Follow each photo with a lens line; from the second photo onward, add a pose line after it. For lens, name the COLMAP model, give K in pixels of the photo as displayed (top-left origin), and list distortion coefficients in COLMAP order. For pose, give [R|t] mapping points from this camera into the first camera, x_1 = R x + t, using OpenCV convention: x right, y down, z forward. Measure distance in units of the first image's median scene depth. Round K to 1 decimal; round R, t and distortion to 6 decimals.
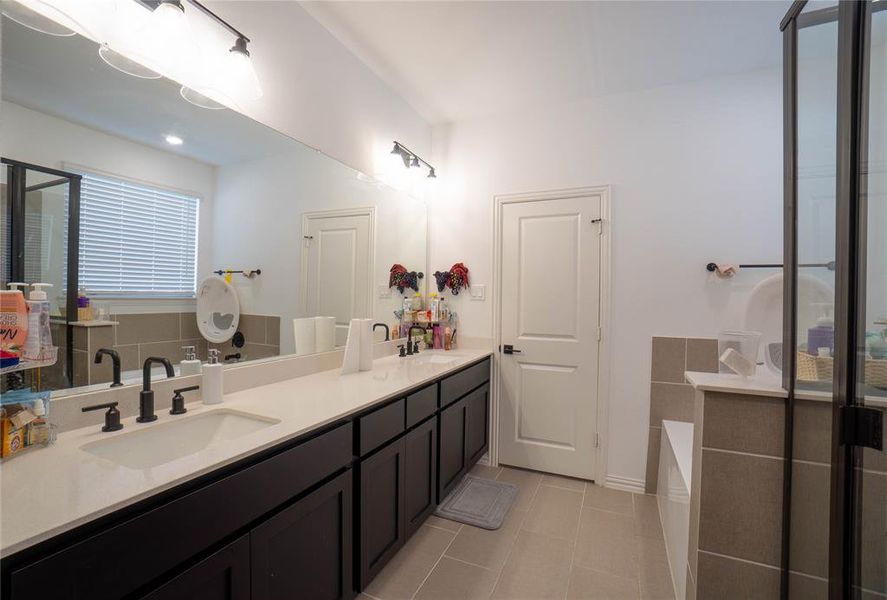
lens RADIAL K [[408.2, 0, 444.3], [0, 408.2, 297.7], [0, 0, 1]] dist [-0.025683, 0.000516]
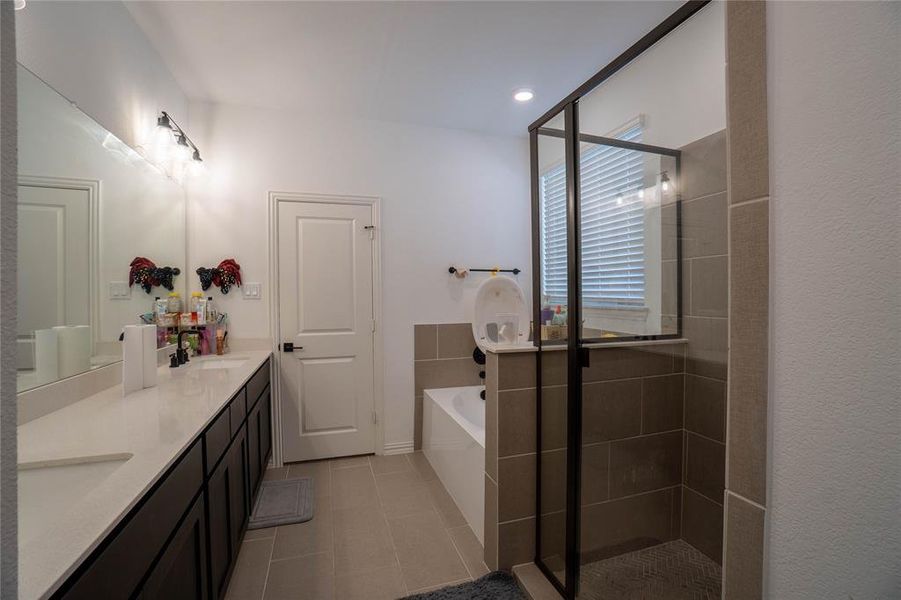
lens RADIAL K [[407.6, 0, 450.9], [0, 407.6, 296.8], [0, 0, 1]] dist [-0.003466, -0.000151]
pose [[0.753983, -0.020299, 0.656581, -0.203963], [0.017572, 0.999788, 0.010731, -0.001085], [-0.656659, 0.003447, 0.754179, -0.019382]]
